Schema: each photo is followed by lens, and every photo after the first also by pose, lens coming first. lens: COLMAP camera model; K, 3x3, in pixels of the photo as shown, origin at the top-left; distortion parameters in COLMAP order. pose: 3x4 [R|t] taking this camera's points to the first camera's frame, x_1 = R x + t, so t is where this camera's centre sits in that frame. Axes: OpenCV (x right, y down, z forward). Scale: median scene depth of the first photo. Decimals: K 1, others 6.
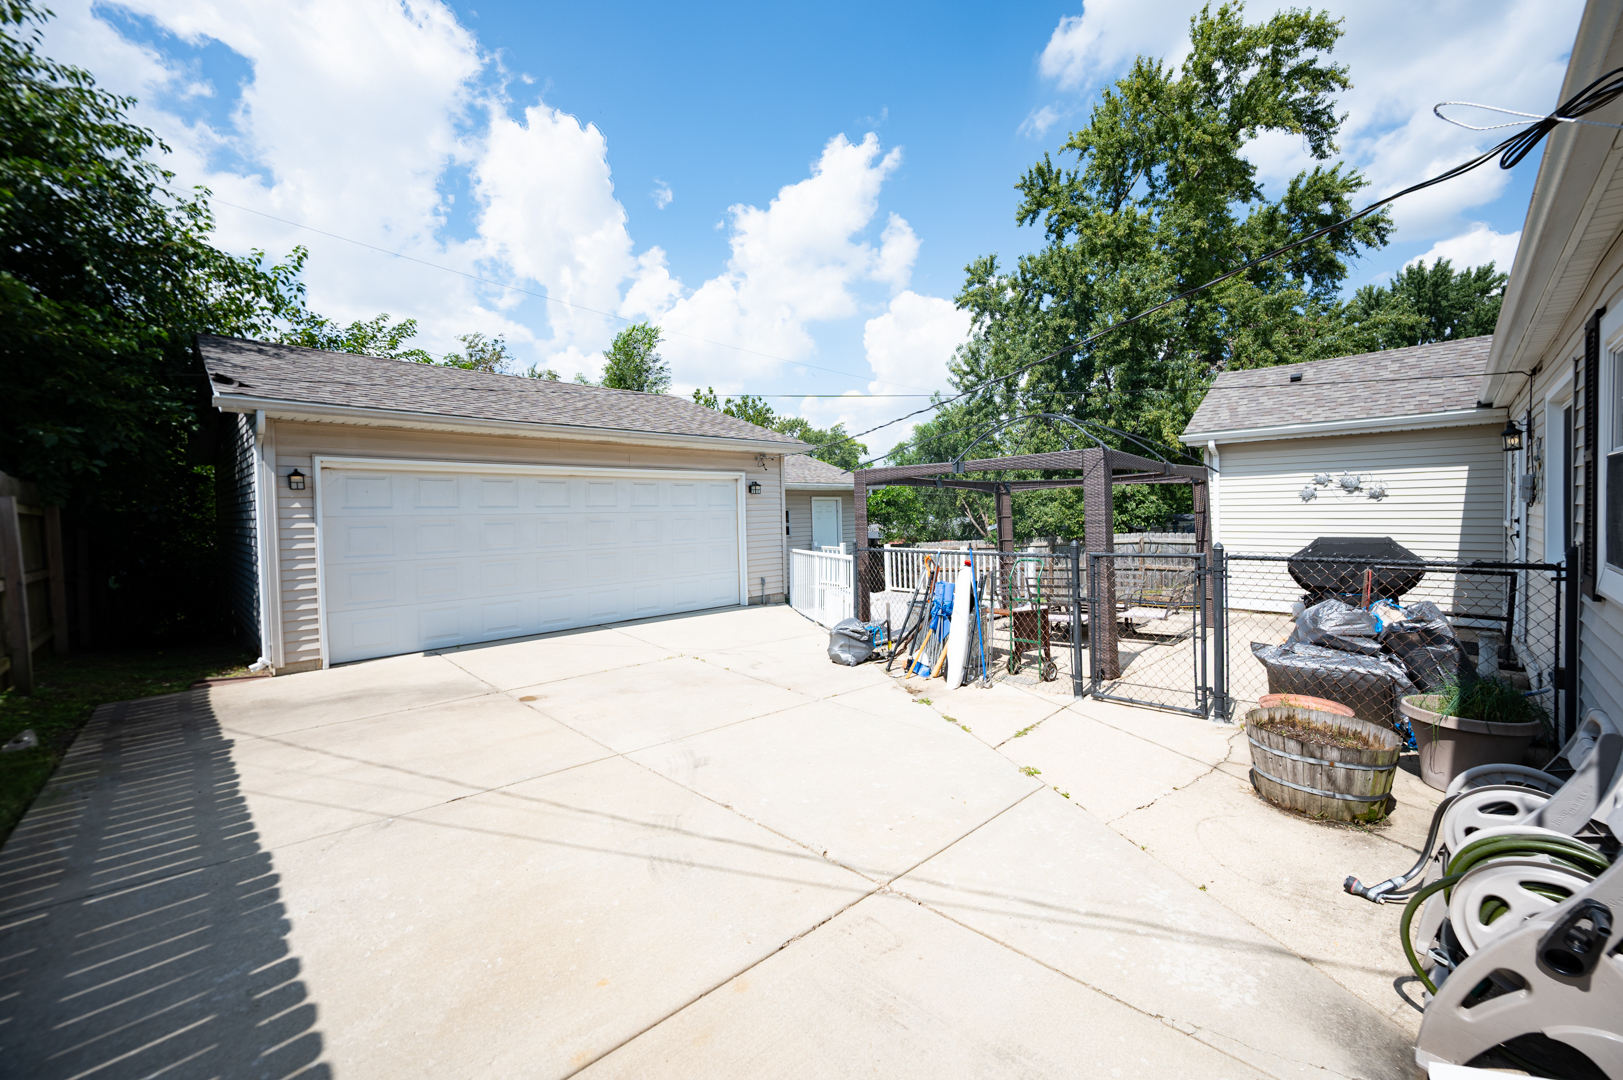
lens RADIAL K [[648.1, 0, 818.3], [0, 648.1, 539.7], [0, 0, 1]] dist [0.001060, -0.000483]
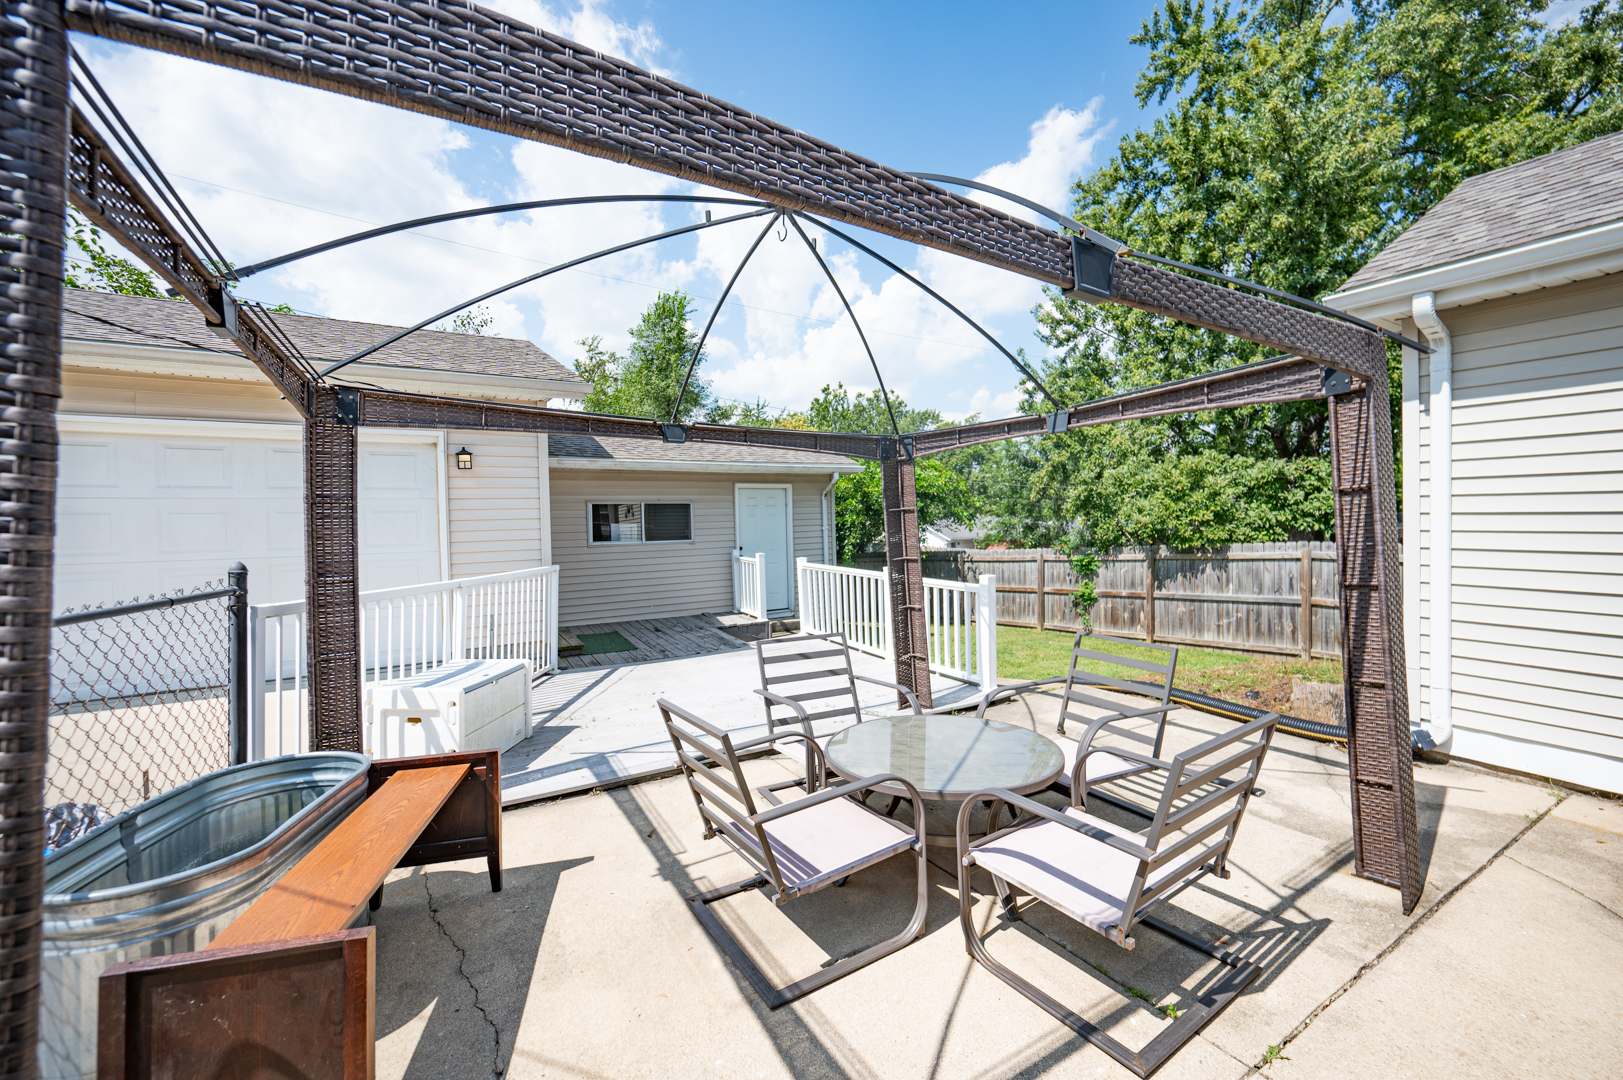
lens RADIAL K [[648.8, 0, 811.5], [0, 648.8, 540.0], [0, 0, 1]] dist [0.000619, -0.000137]
pose [[0.968821, 0.011238, -0.247509, 0.392452], [-0.011019, 0.999937, 0.002273, -0.015703], [0.247518, 0.000525, 0.968883, 0.602525]]
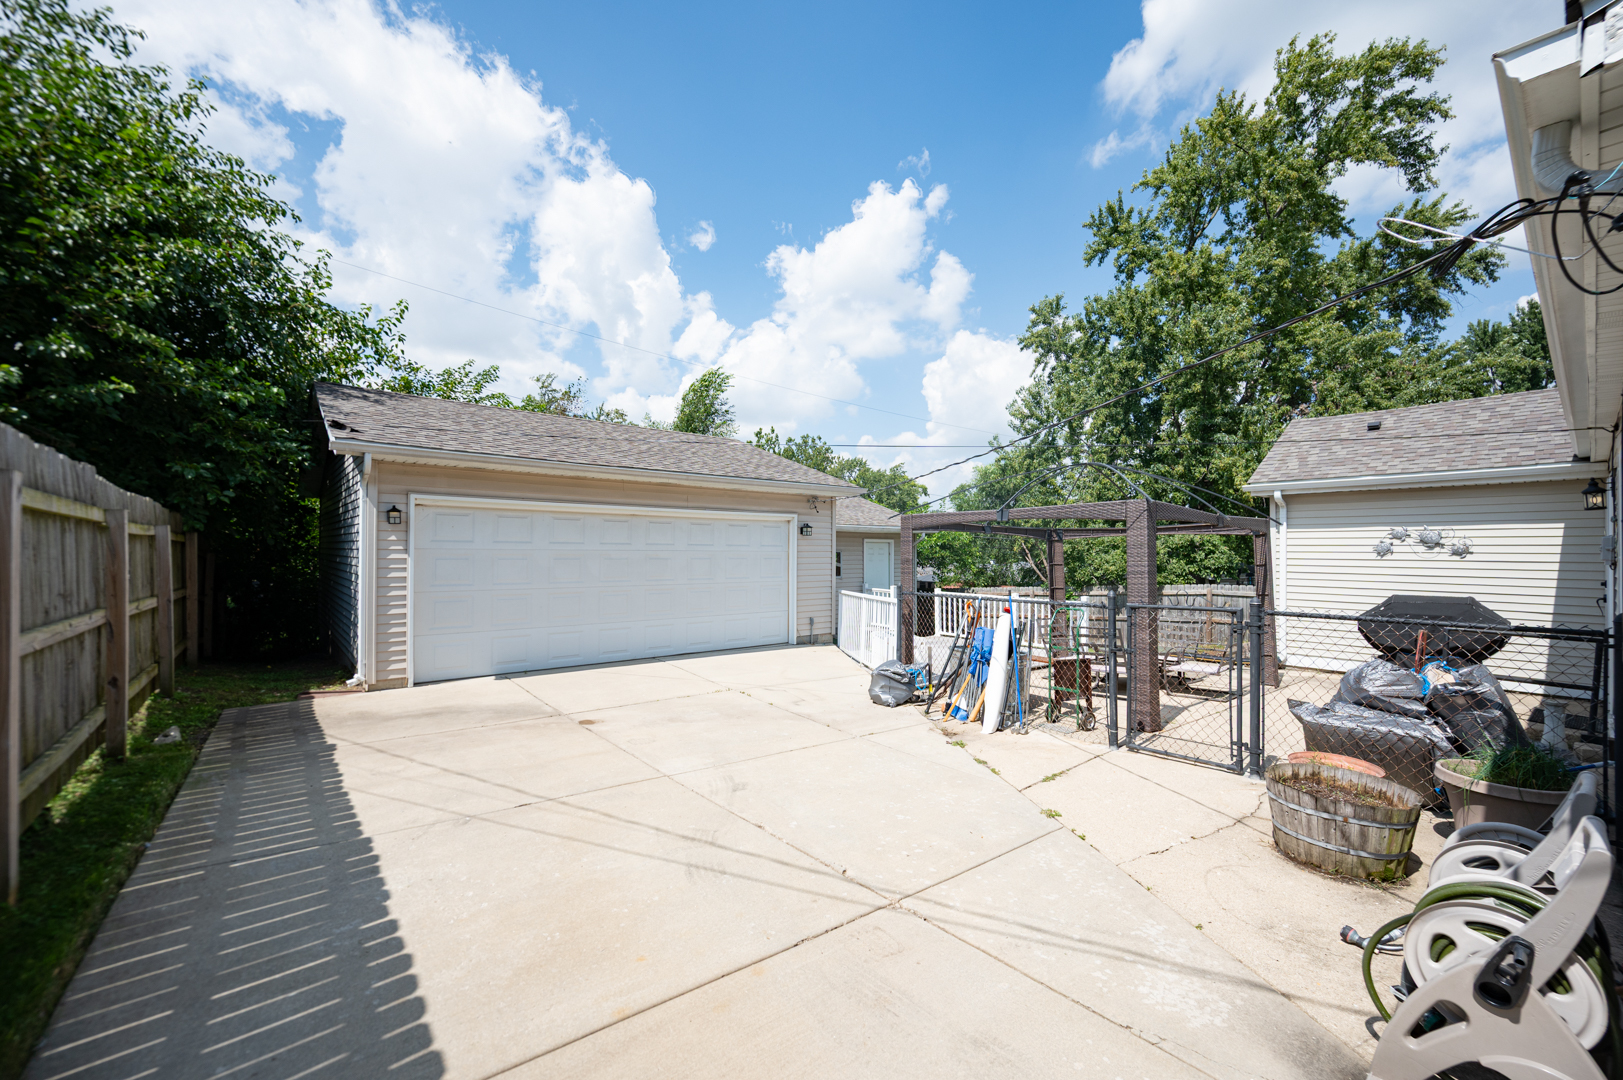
lens RADIAL K [[658.2, 0, 813.3], [0, 658.2, 558.0], [0, 0, 1]] dist [-0.001085, -0.000371]
pose [[0.995100, 0.025589, -0.095509, 0.016225], [-0.028790, 0.999064, -0.032289, -0.002298], [0.094593, 0.034880, 0.994905, -0.039328]]
